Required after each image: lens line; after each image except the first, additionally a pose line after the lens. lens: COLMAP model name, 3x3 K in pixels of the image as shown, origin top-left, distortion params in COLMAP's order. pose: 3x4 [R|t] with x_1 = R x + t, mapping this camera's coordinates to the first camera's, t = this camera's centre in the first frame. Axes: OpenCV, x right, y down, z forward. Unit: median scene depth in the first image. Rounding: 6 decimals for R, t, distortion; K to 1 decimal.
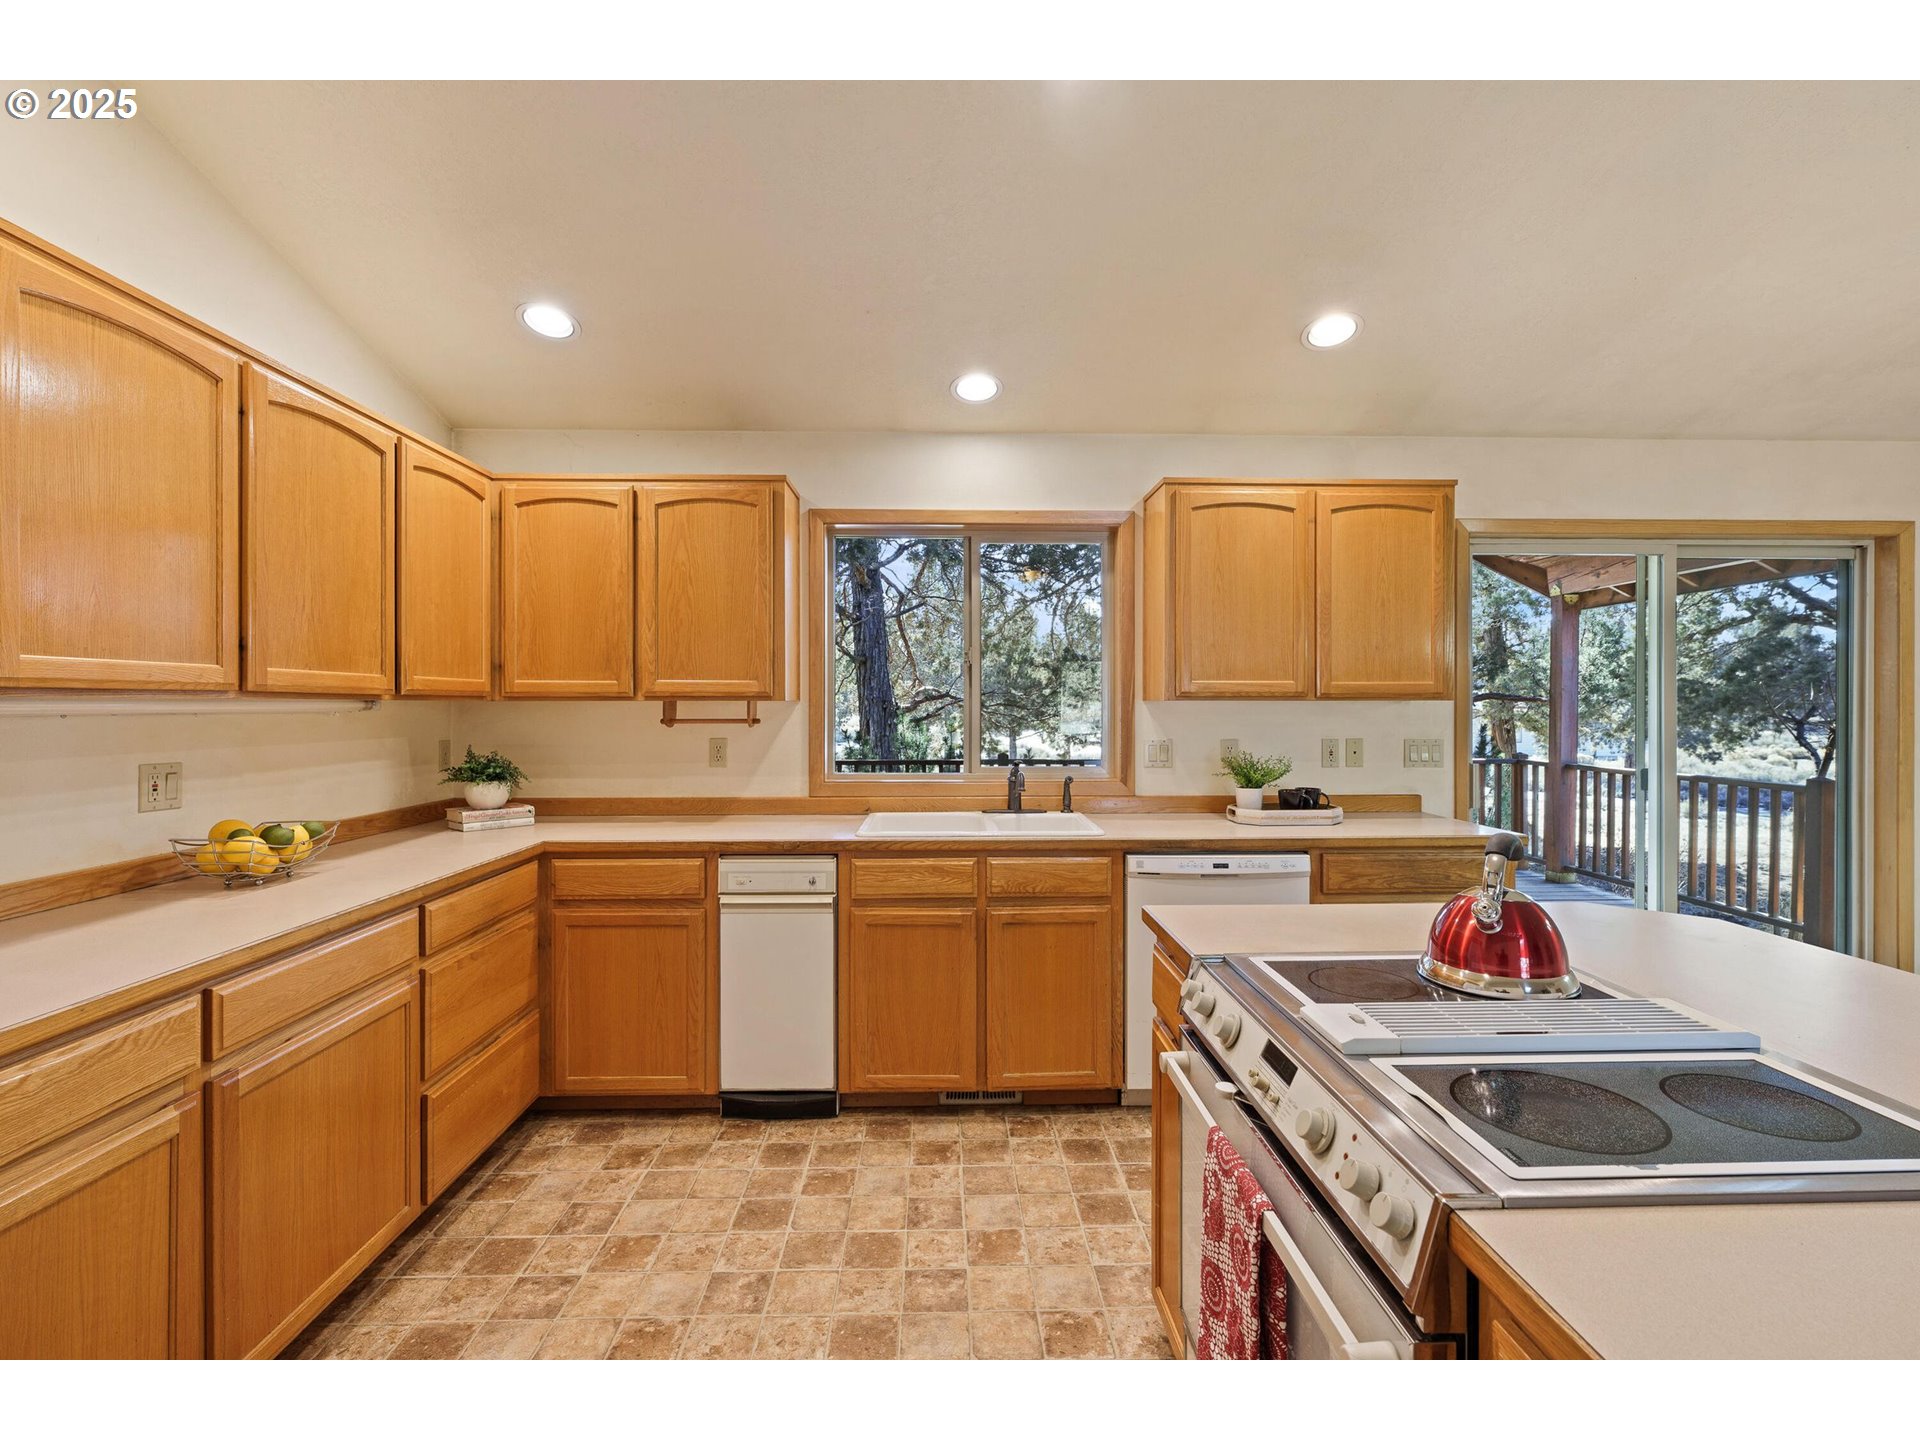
lens RADIAL K [[872.3, 0, 961.2], [0, 872.3, 709.2], [0, 0, 1]] dist [-0.002079, -0.000646]
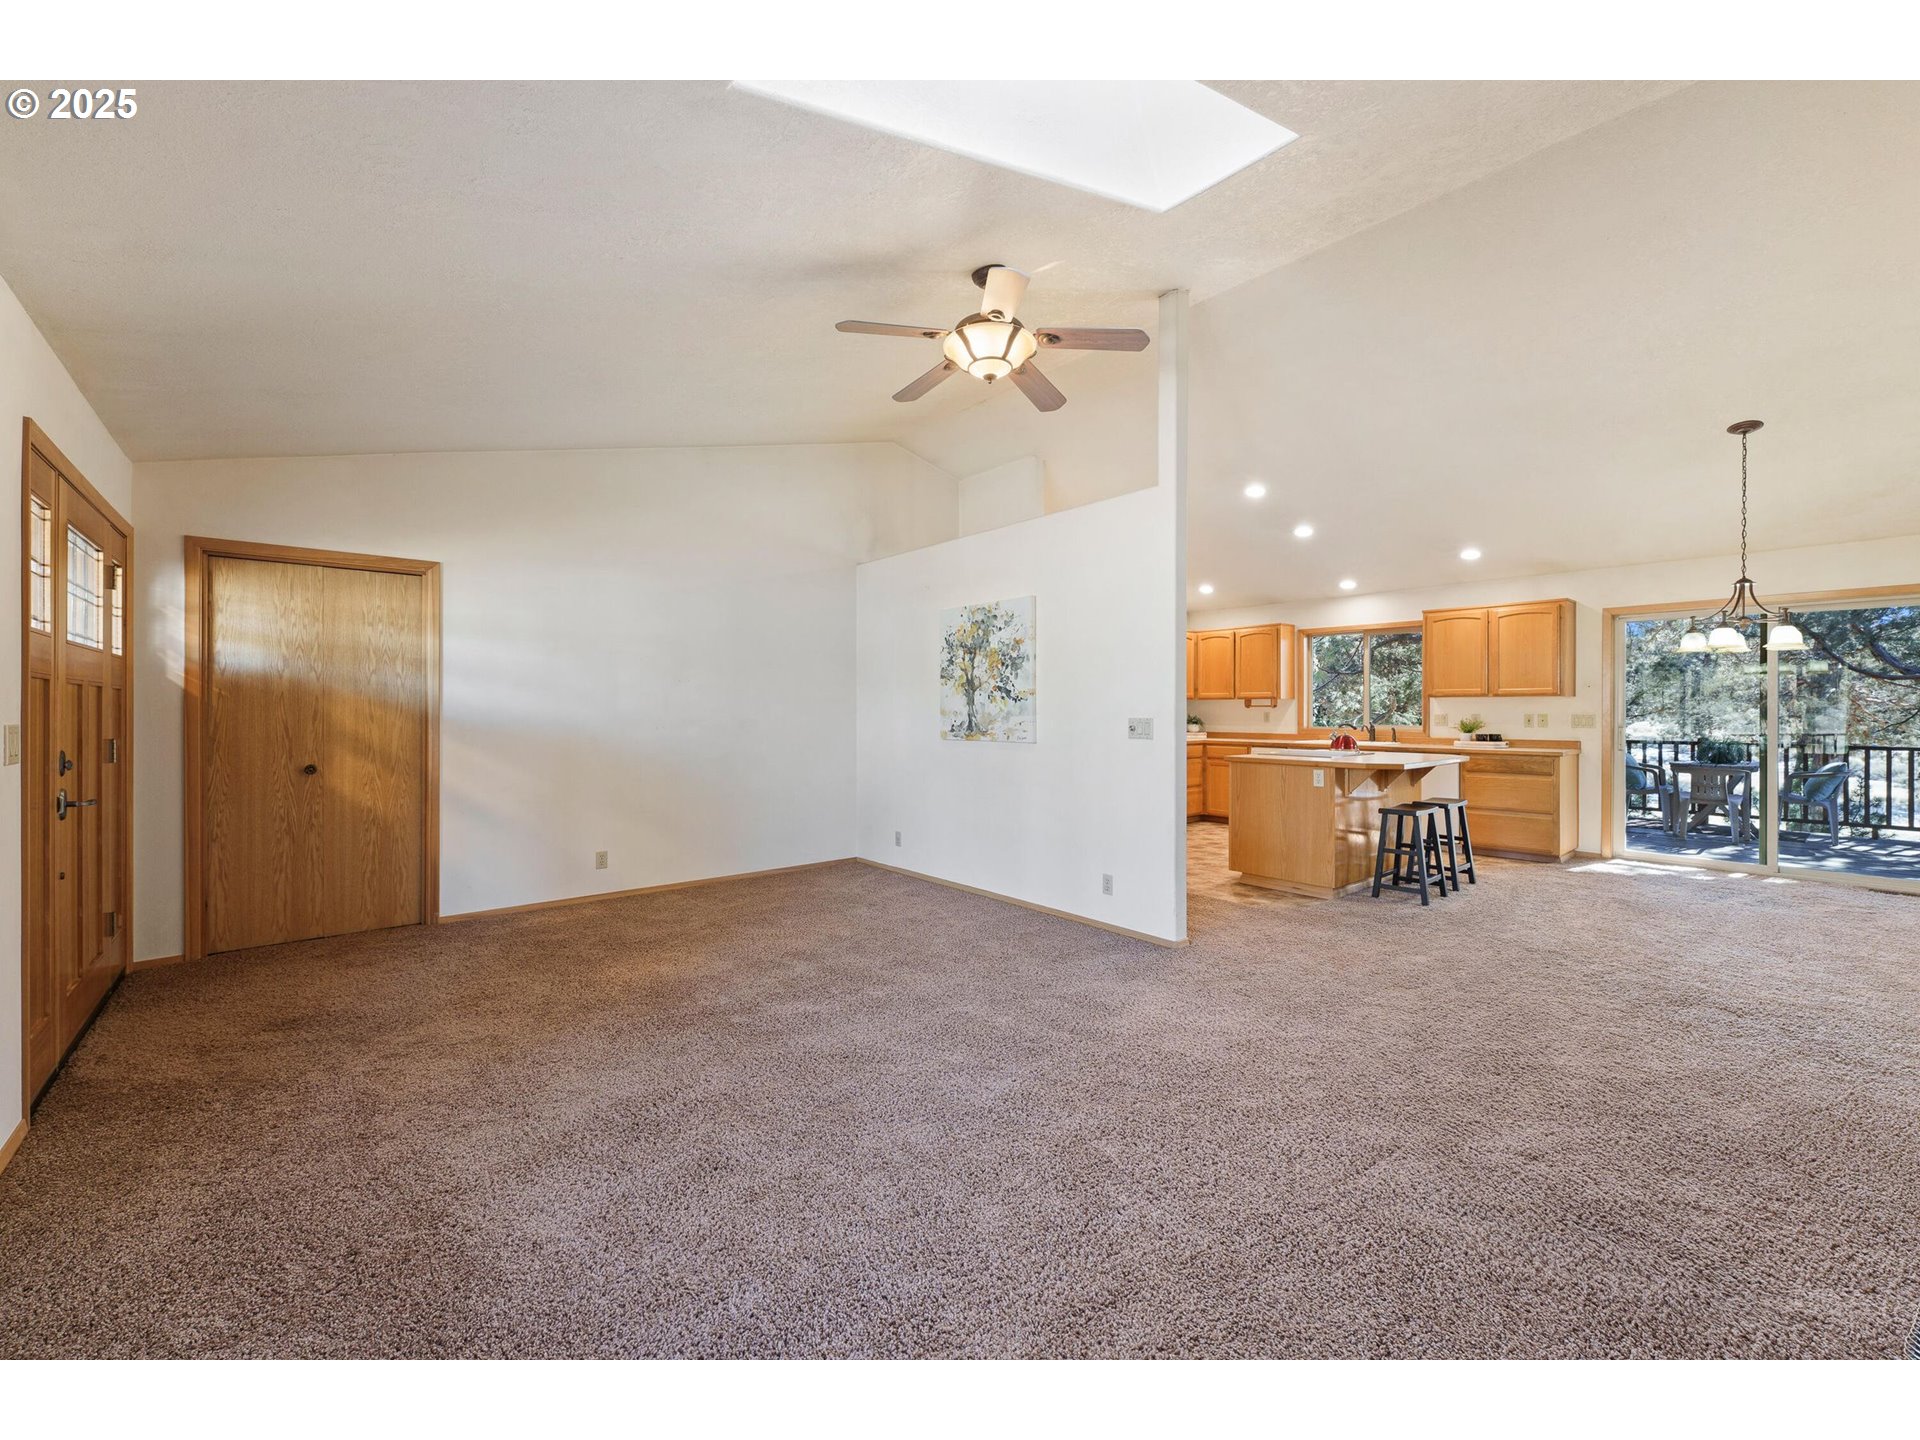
lens RADIAL K [[787.4, 0, 950.0], [0, 787.4, 713.0], [0, 0, 1]] dist [-0.004756, 0.002981]
pose [[0.632234, 0.005235, -0.774760, 1.247621], [-0.004922, 0.999984, 0.002741, 0.039109], [0.774762, 0.002080, 0.632249, -1.682251]]
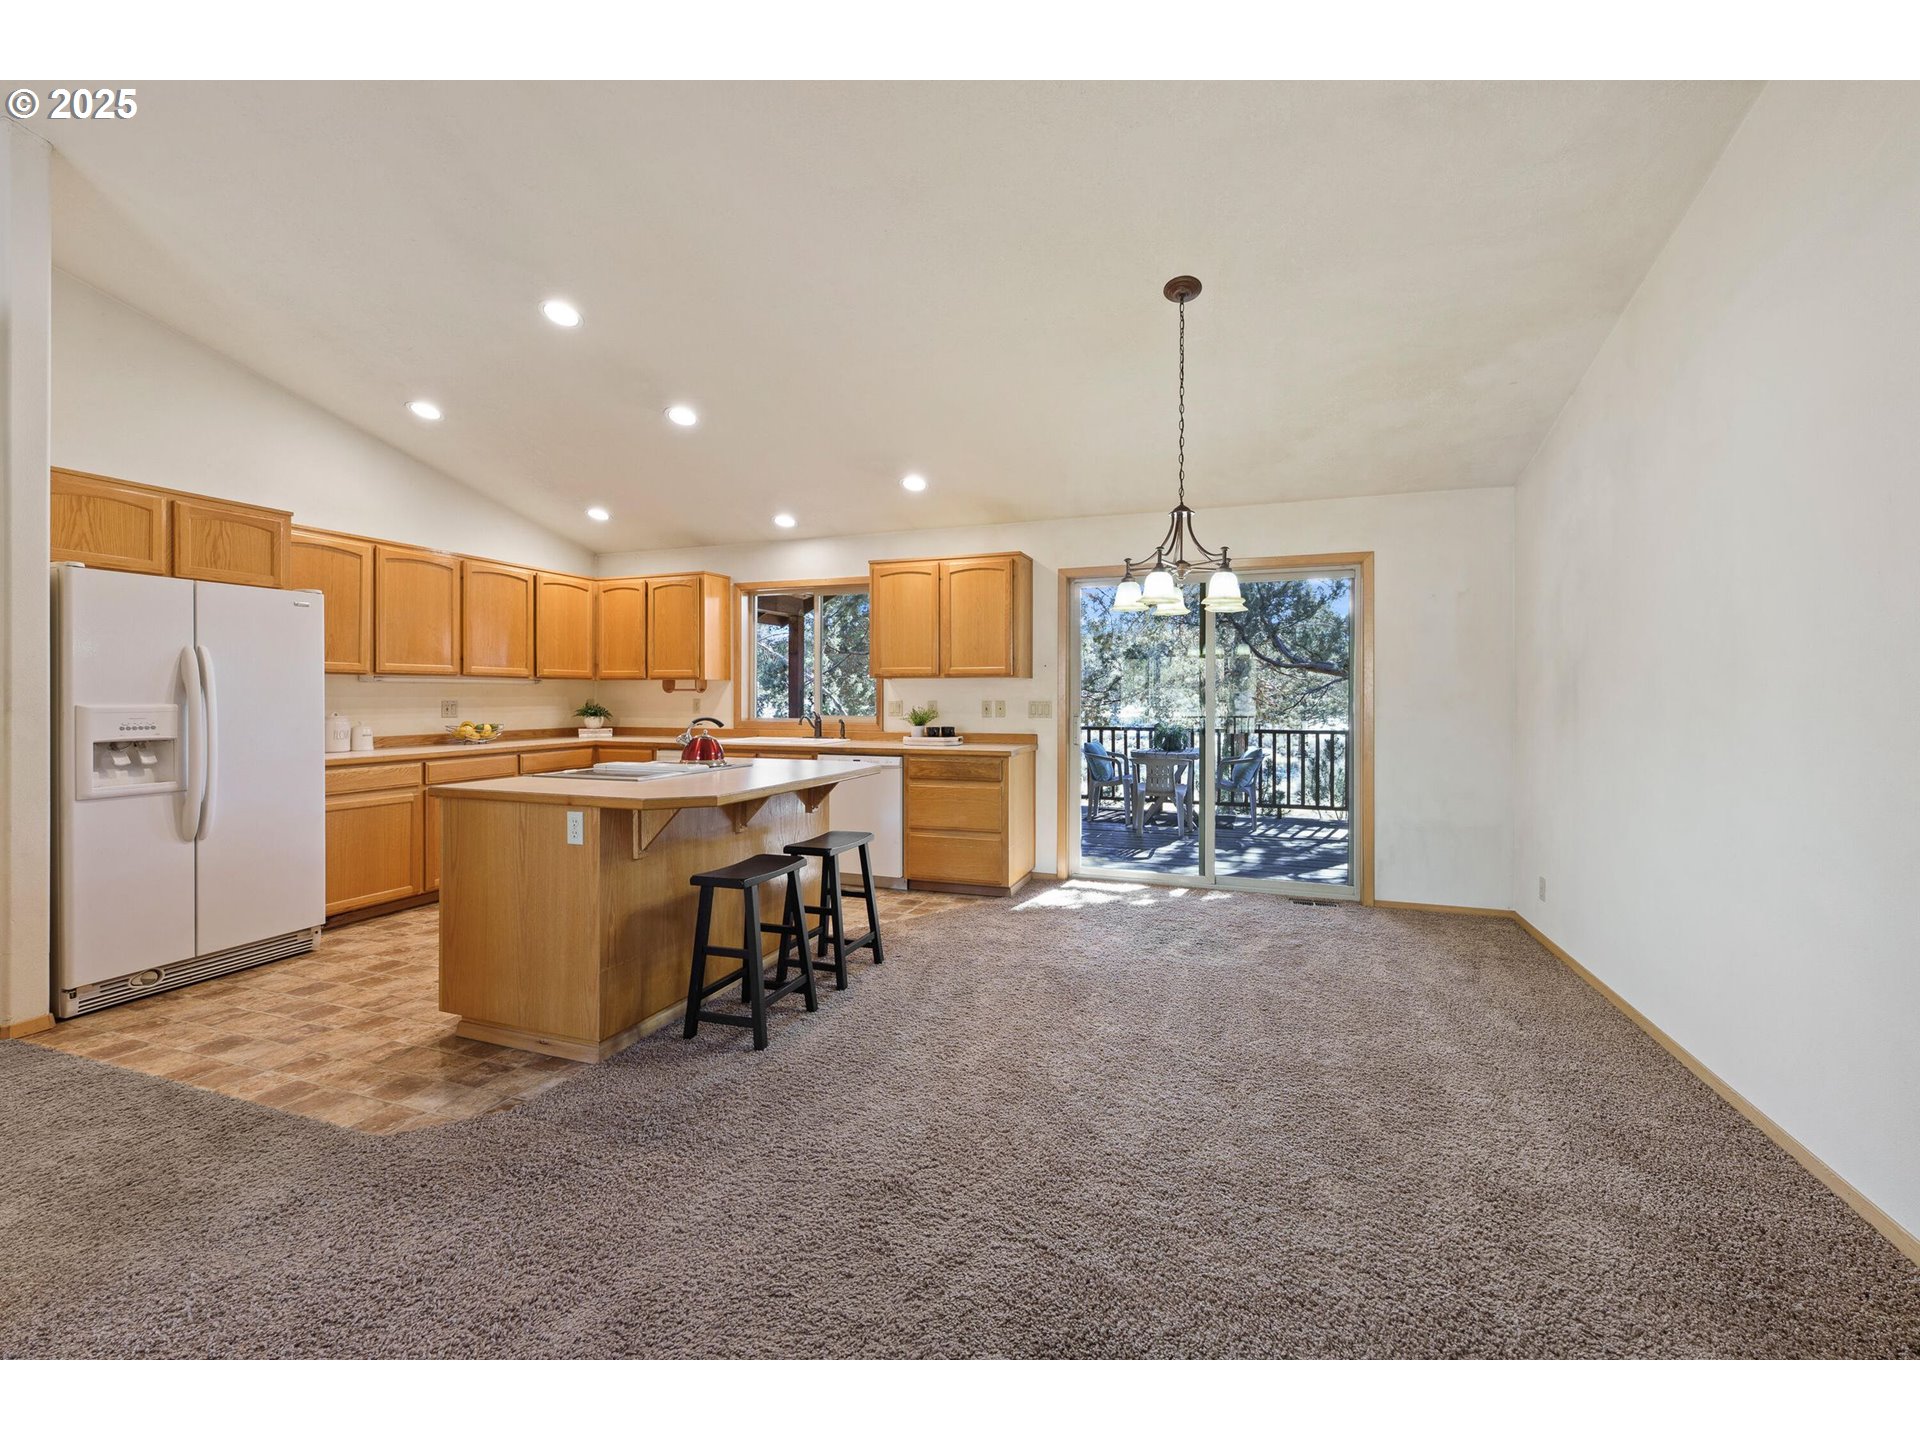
lens RADIAL K [[787.4, 0, 977.3], [0, 787.4, 703.5], [0, 0, 1]] dist [-0.004756, 0.002981]
pose [[0.934848, 0.005642, -0.355002, 1.154852], [-0.003489, 0.999971, 0.006704, 0.035017], [0.355030, -0.005029, 0.934841, -0.564883]]
